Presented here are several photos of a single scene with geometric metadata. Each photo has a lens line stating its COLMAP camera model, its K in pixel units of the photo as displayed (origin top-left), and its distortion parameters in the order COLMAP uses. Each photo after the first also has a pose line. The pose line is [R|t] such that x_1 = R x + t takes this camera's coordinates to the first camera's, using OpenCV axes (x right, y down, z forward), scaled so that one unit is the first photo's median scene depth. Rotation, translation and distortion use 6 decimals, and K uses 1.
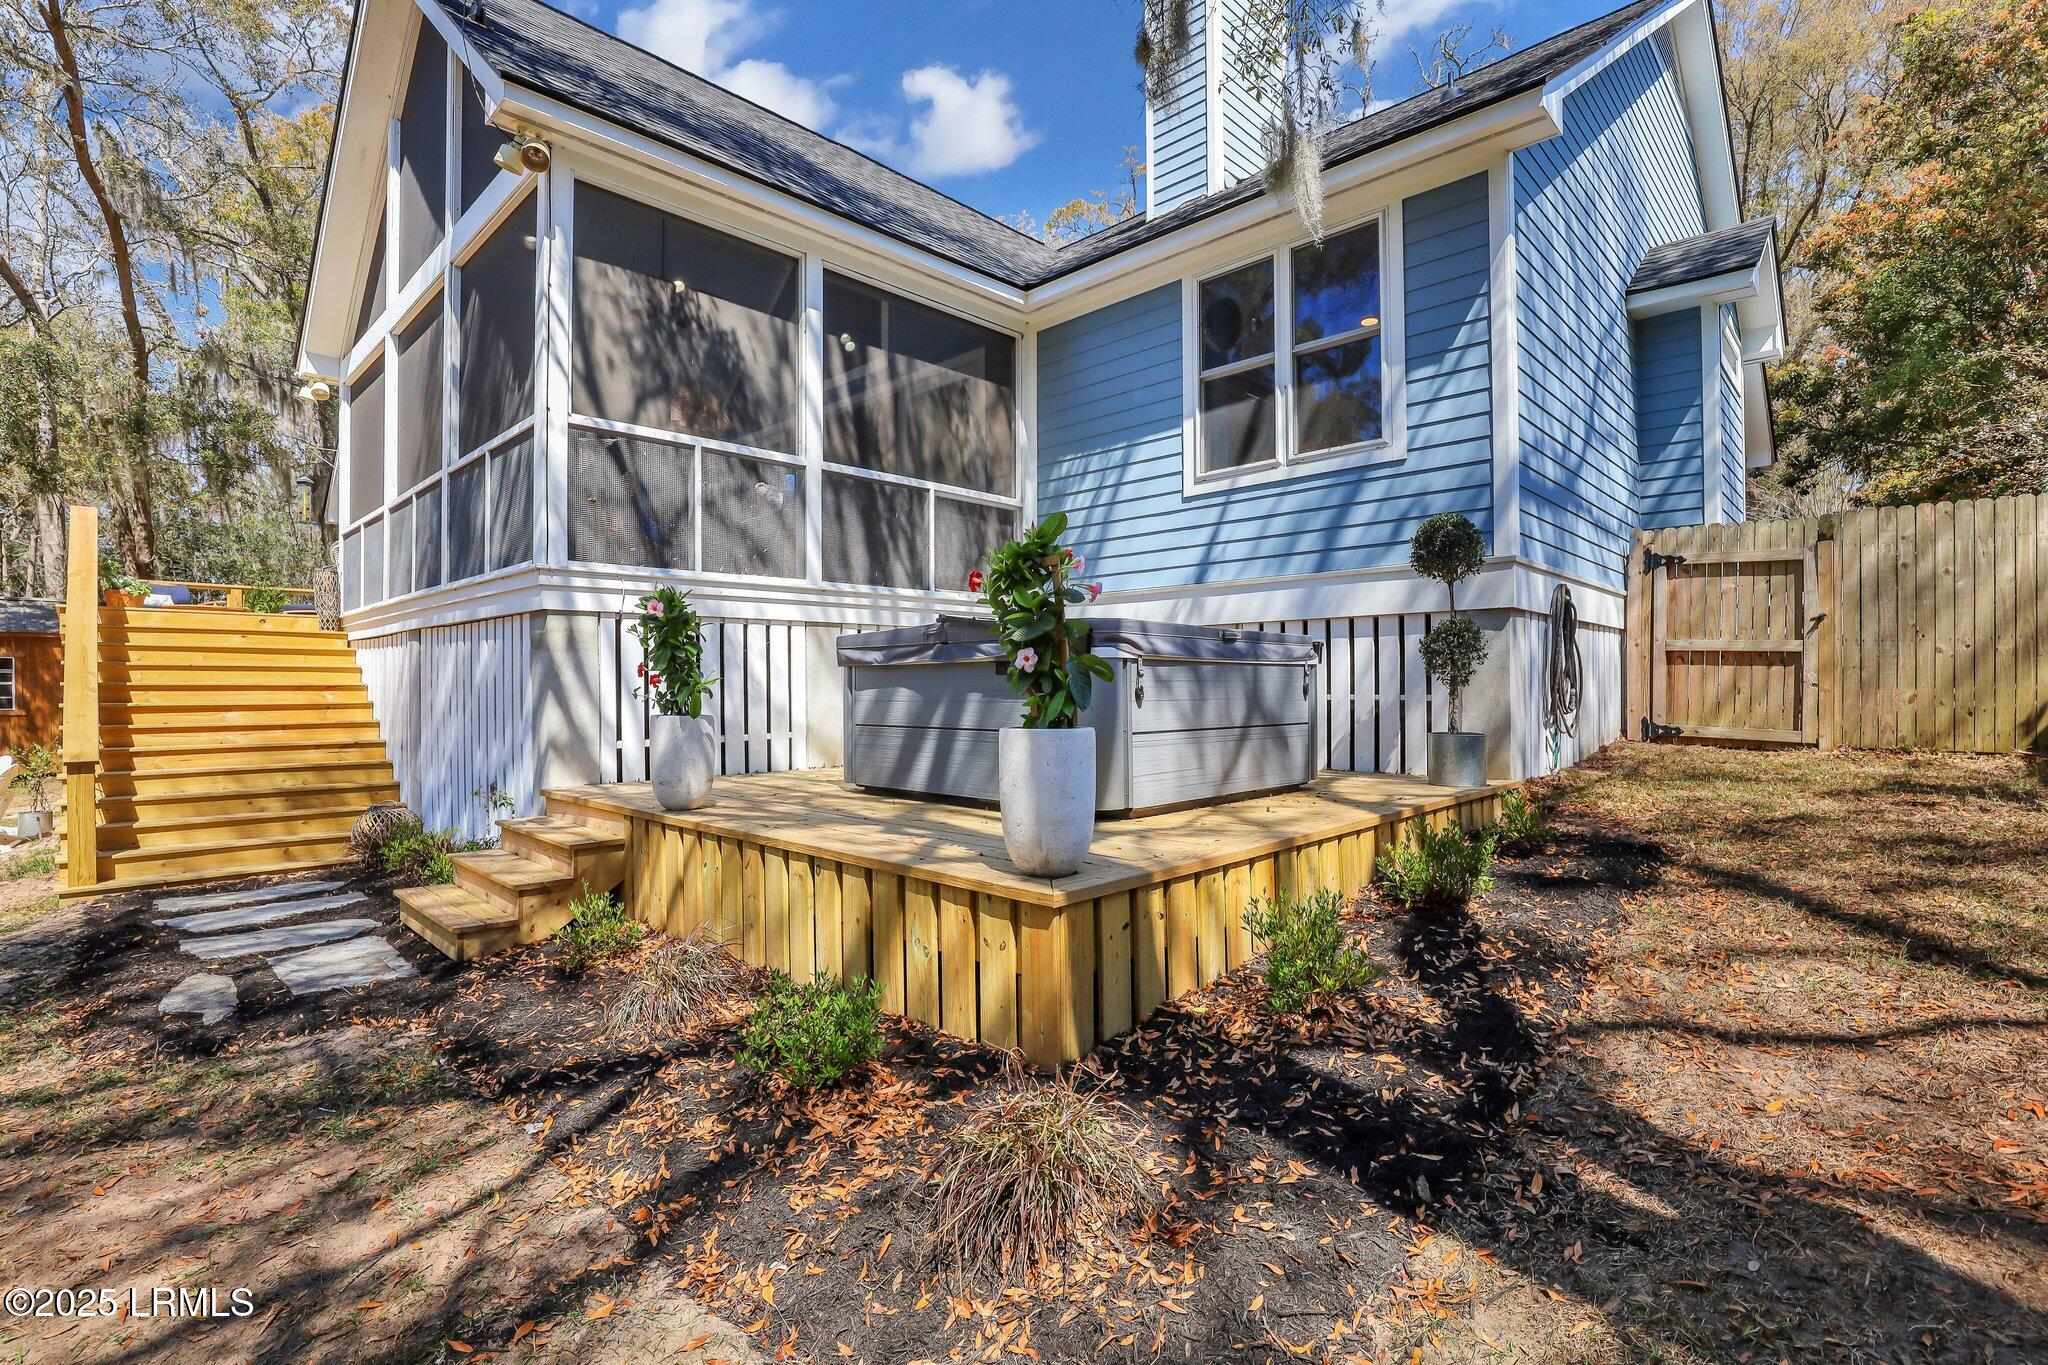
lens RADIAL K [[966.3, 0, 1028.4], [0, 966.3, 701.1], [0, 0, 1]] dist [-0.031902, 0.006147]
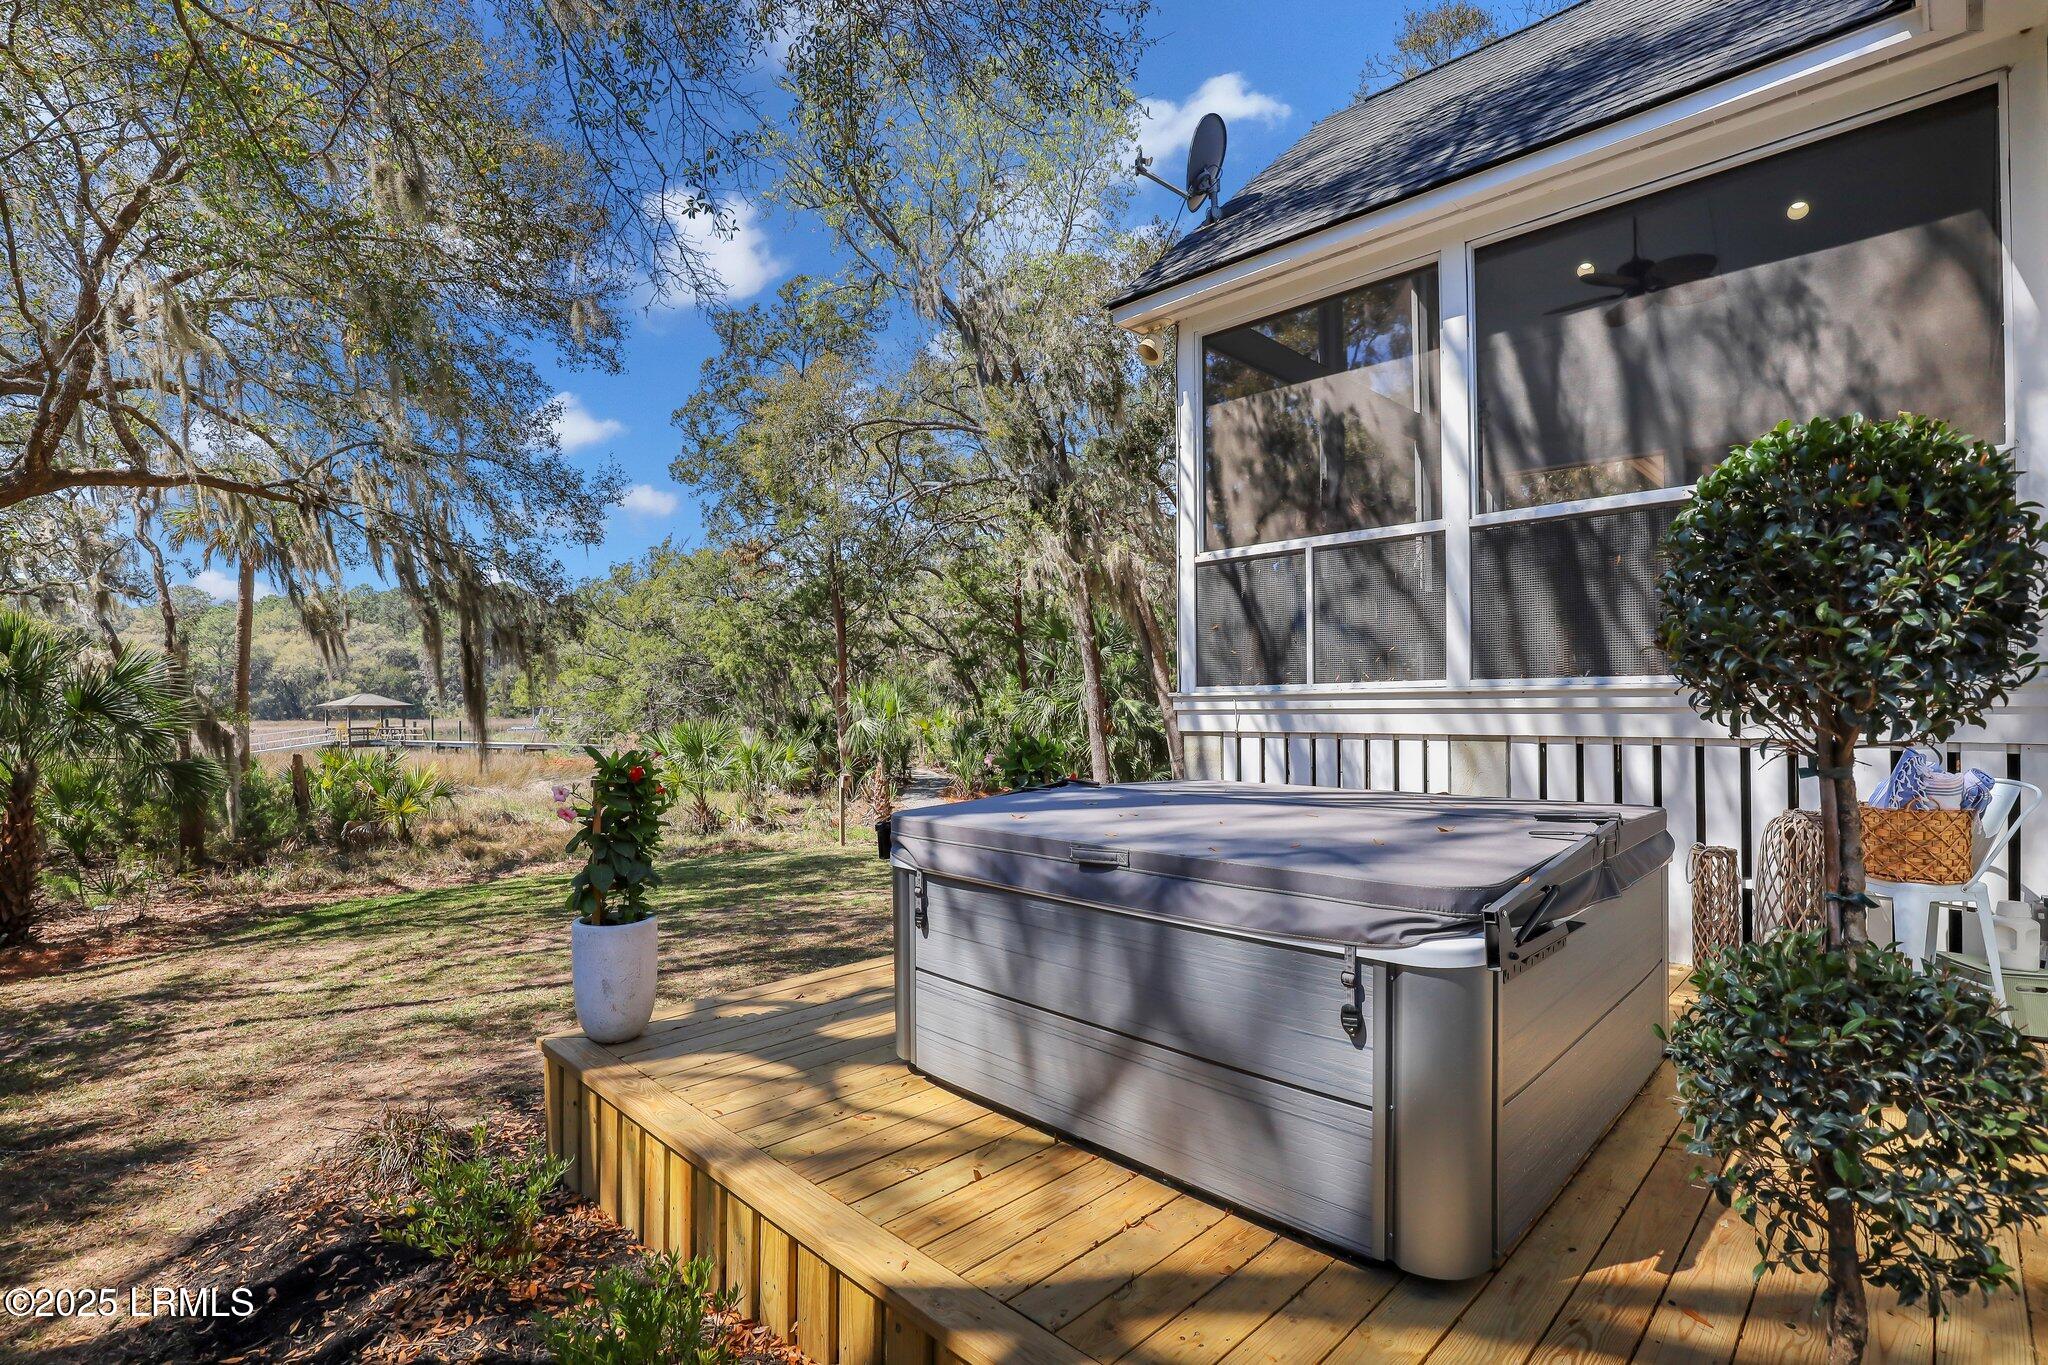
lens RADIAL K [[966.3, 0, 1028.4], [0, 966.3, 701.1], [0, 0, 1]] dist [-0.031902, 0.006147]
pose [[-0.020239, 0.005967, -0.999777, 0.539378], [-0.003915, 0.999974, 0.006047, -0.113961], [0.999788, 0.004036, -0.020215, 0.693350]]
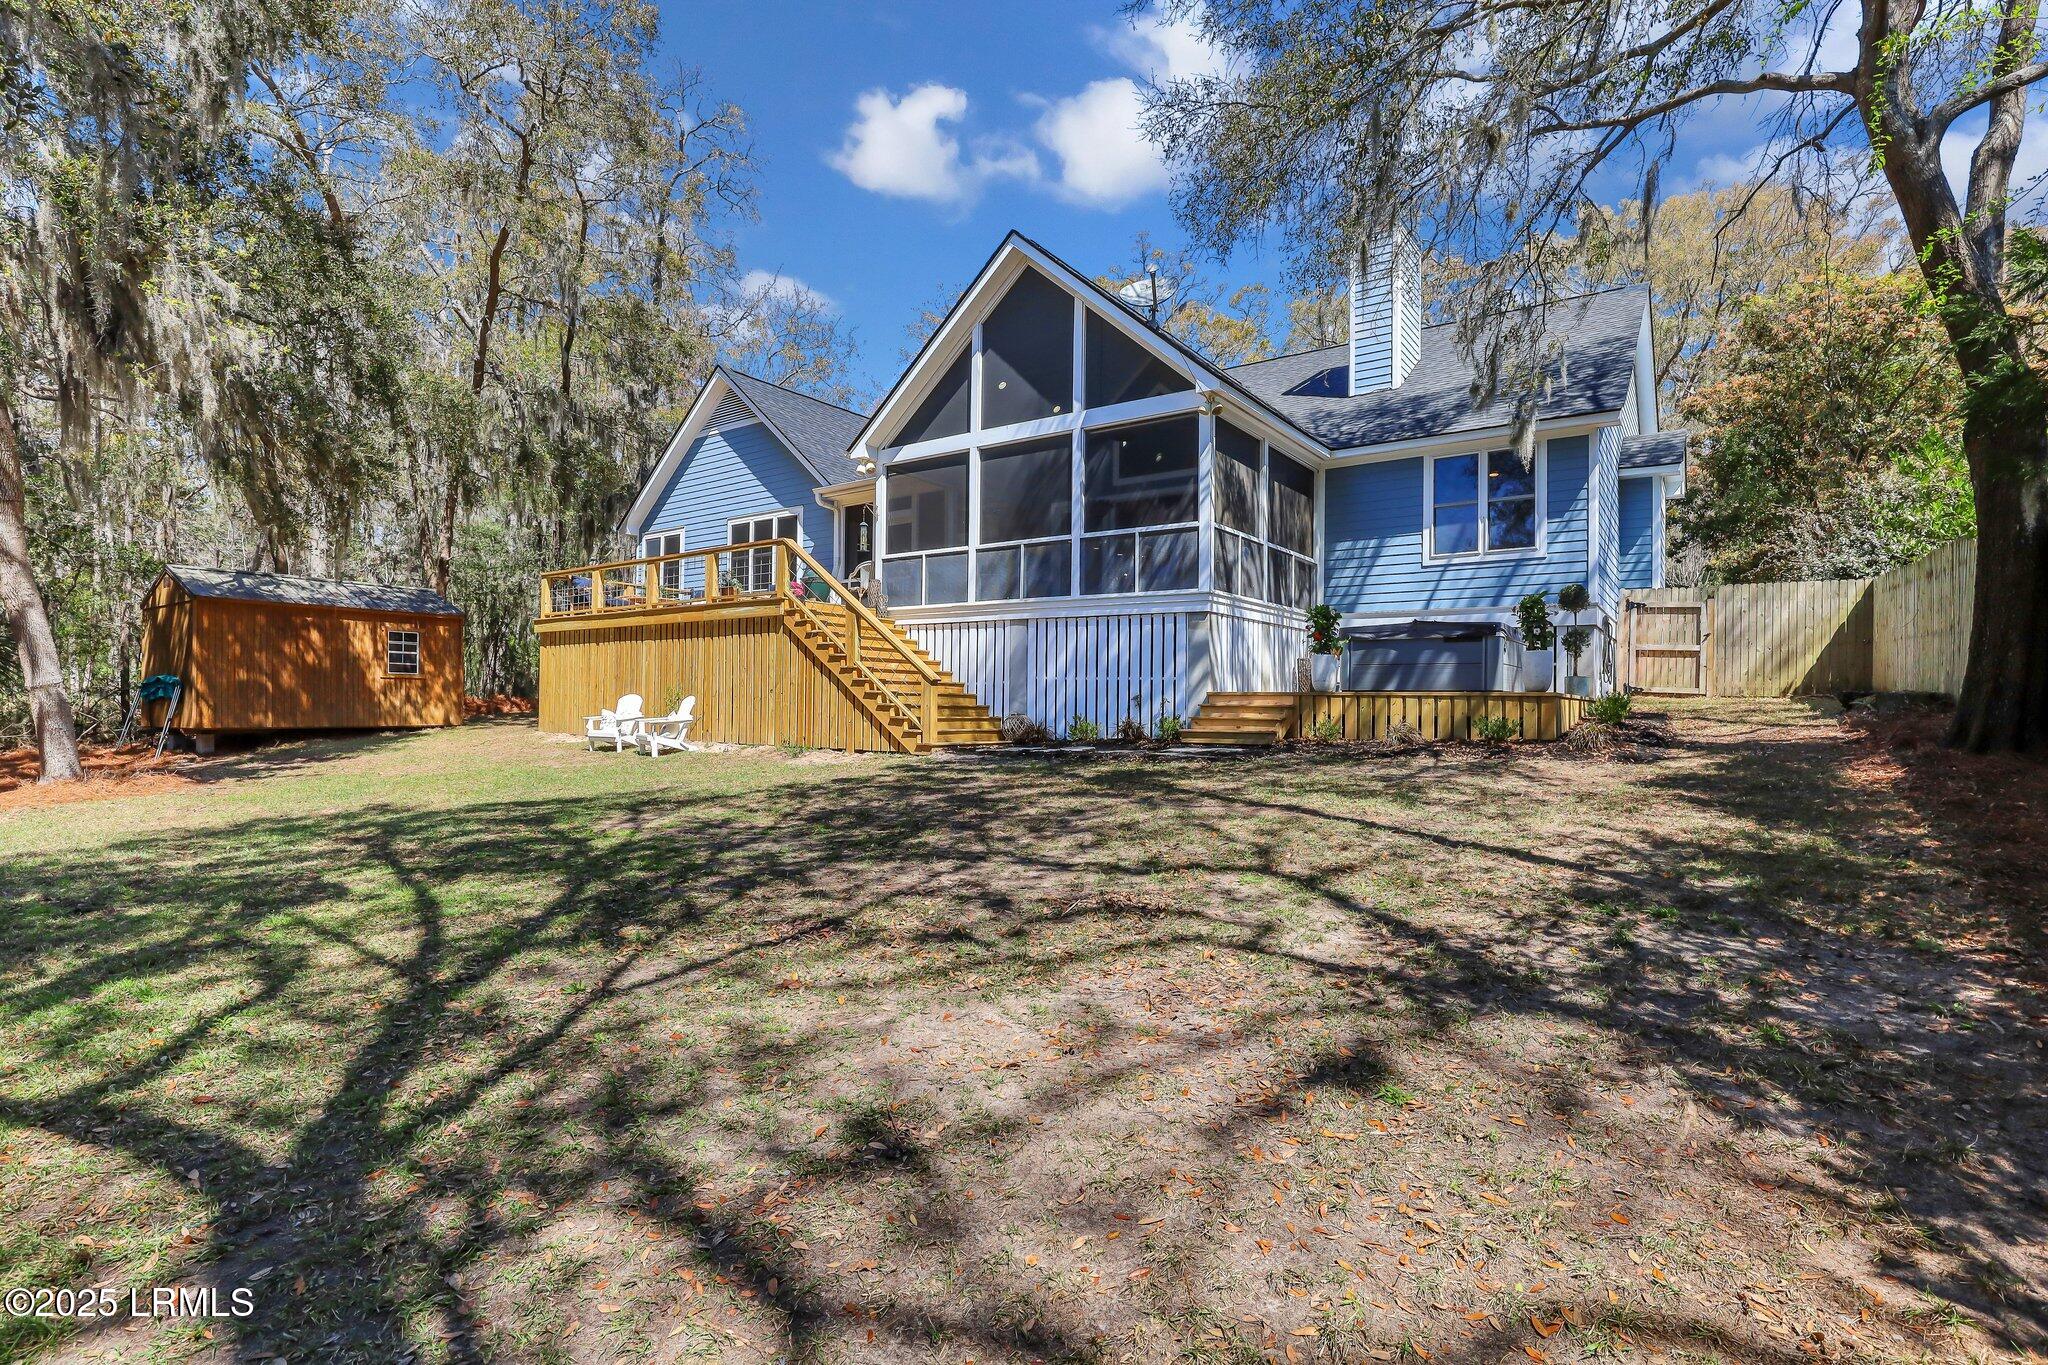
lens RADIAL K [[966.3, 0, 1028.4], [0, 966.3, 701.1], [0, 0, 1]] dist [-0.031902, 0.006147]
pose [[0.992550, 0.023081, 0.119633, -0.962934], [-0.021784, 0.999689, -0.012143, 0.123467], [-0.119876, 0.009446, 0.992744, -0.969560]]
